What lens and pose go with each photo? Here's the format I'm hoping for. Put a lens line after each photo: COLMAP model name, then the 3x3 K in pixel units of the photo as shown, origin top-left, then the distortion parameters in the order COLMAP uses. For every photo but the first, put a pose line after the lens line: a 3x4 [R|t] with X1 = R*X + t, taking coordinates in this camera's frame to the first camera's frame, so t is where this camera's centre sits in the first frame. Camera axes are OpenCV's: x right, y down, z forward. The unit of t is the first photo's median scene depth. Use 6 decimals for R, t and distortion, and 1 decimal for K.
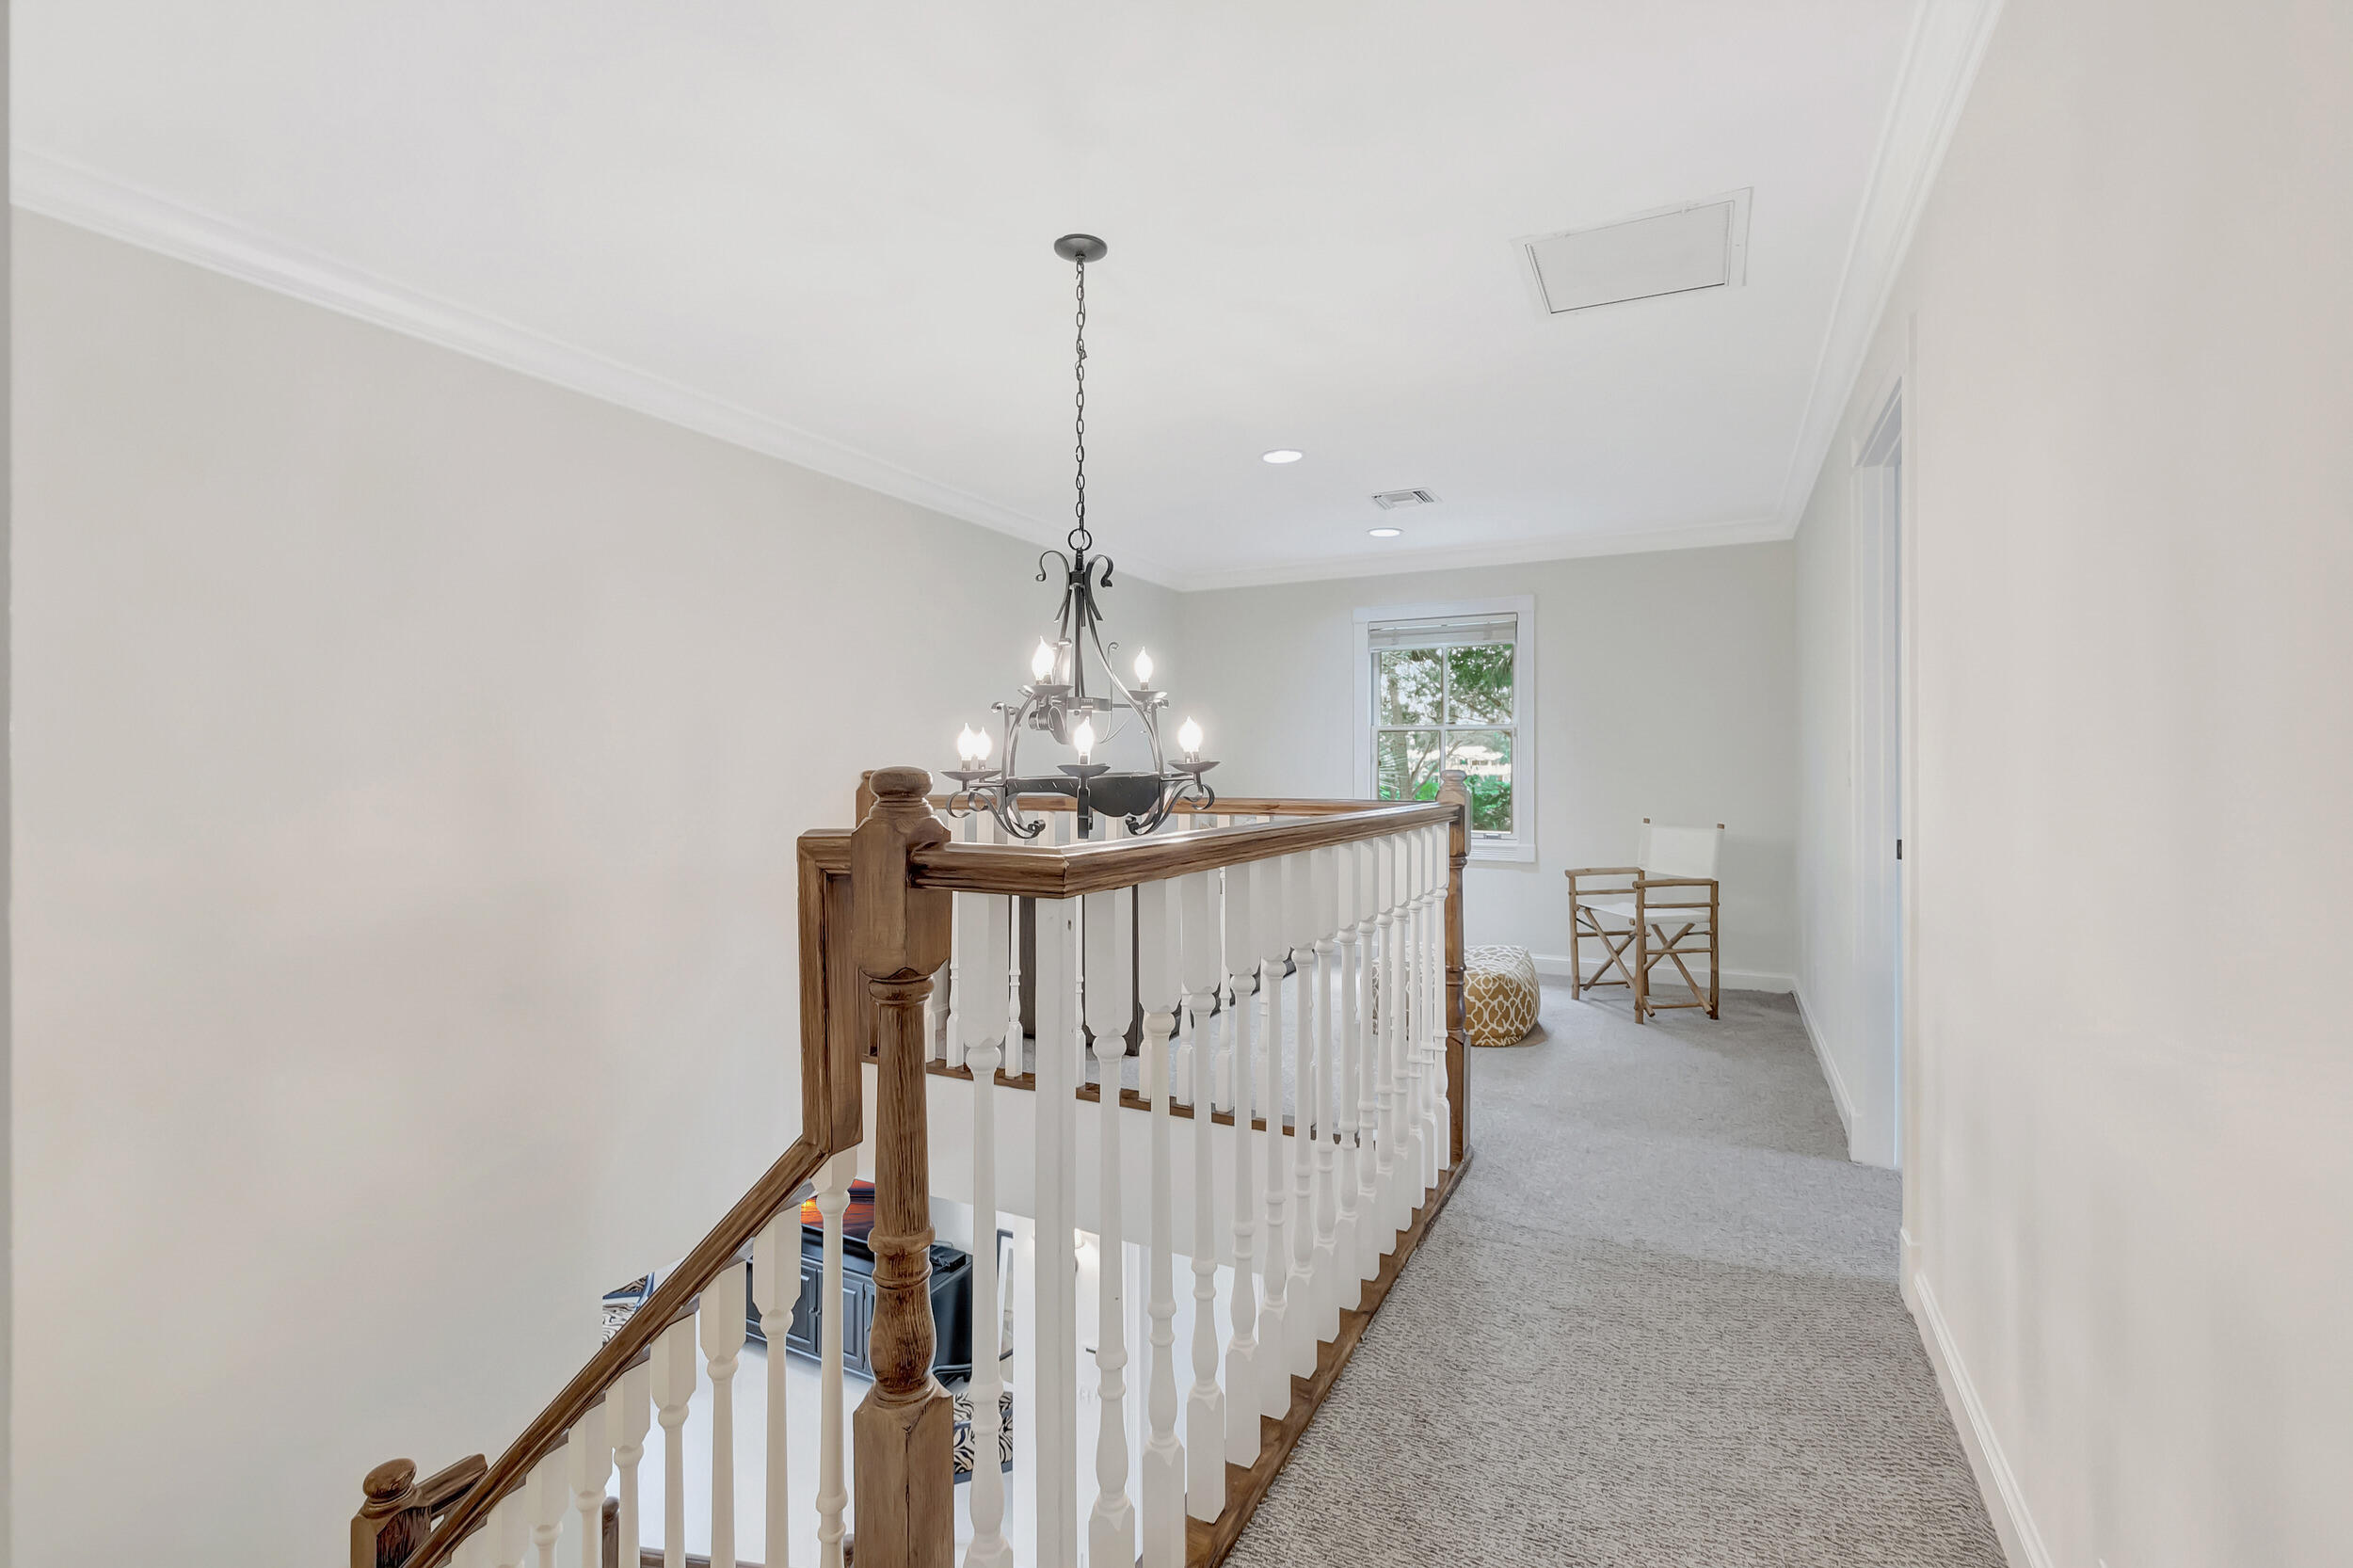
lens RADIAL K [[1046.7, 0, 1170.6], [0, 1046.7, 764.0], [0, 0, 1]] dist [-0.000267, -0.000735]
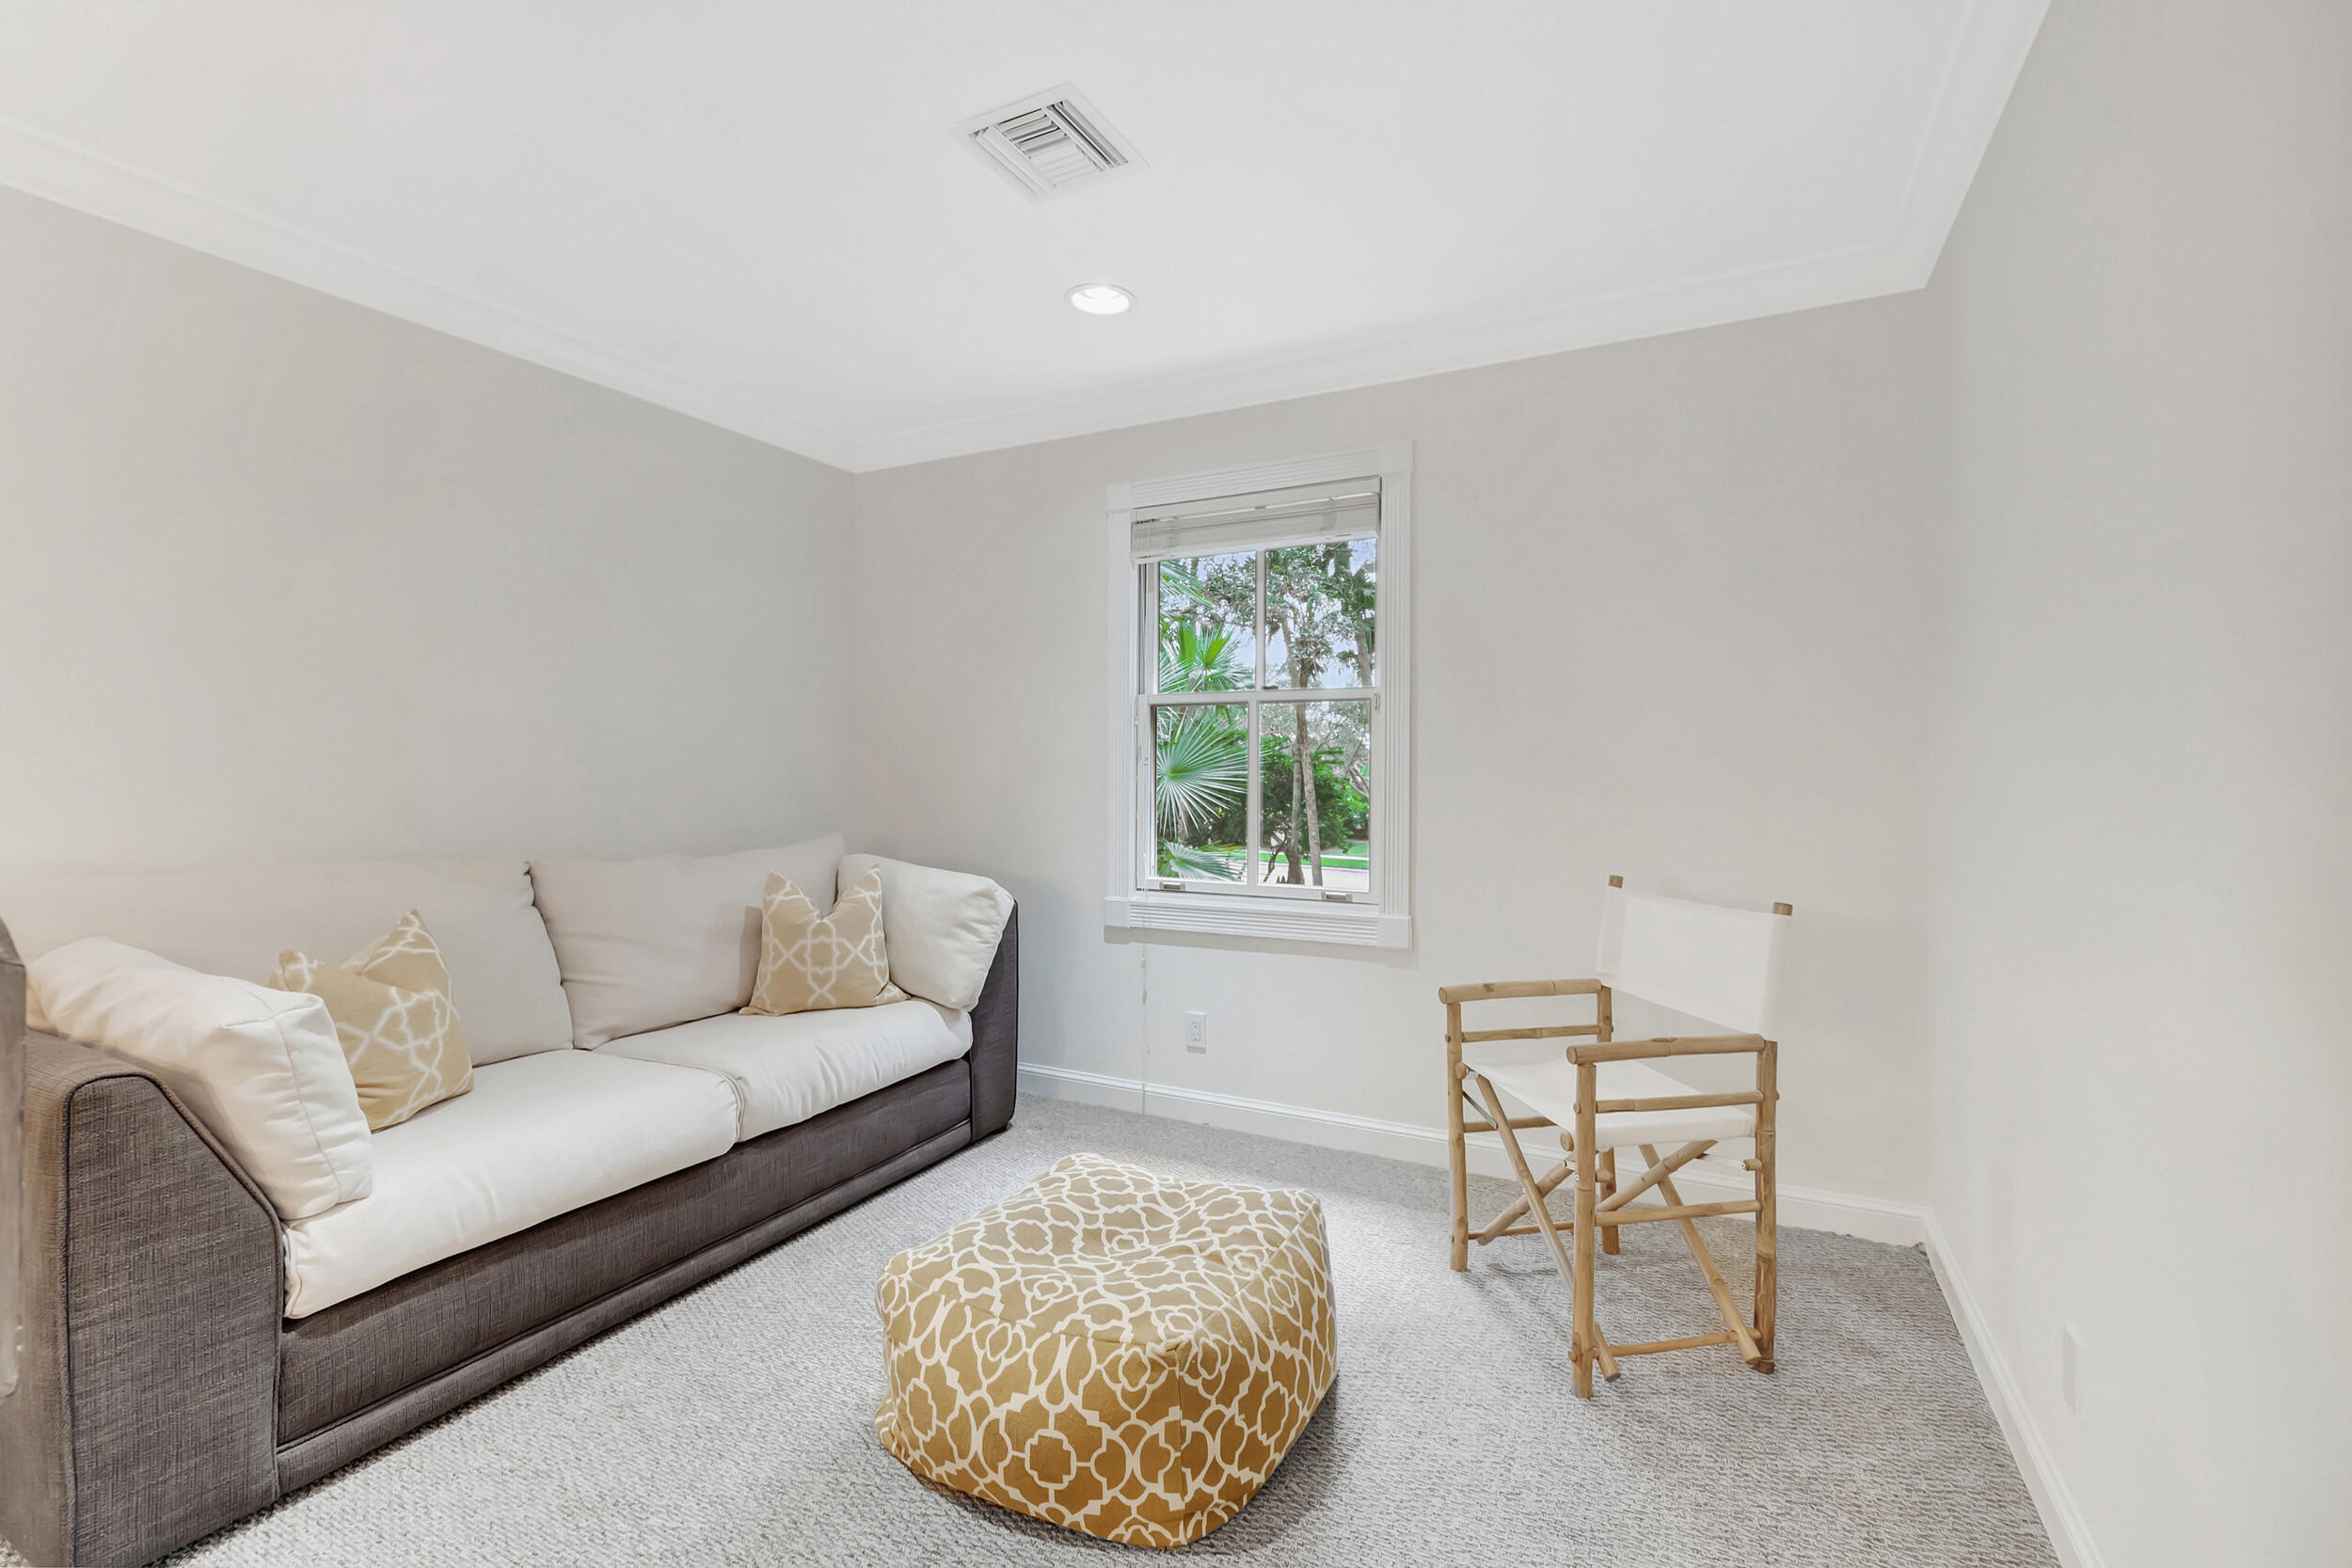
lens RADIAL K [[1046.1, 0, 1170.1], [0, 1046.1, 764.0], [0, 0, 1]] dist [-0.000267, -0.000735]
pose [[0.999907, 0.002191, -0.013469, 0.285547], [-0.002158, 0.999995, 0.002448, 0.000420], [0.013475, -0.002419, 0.999906, 0.577033]]
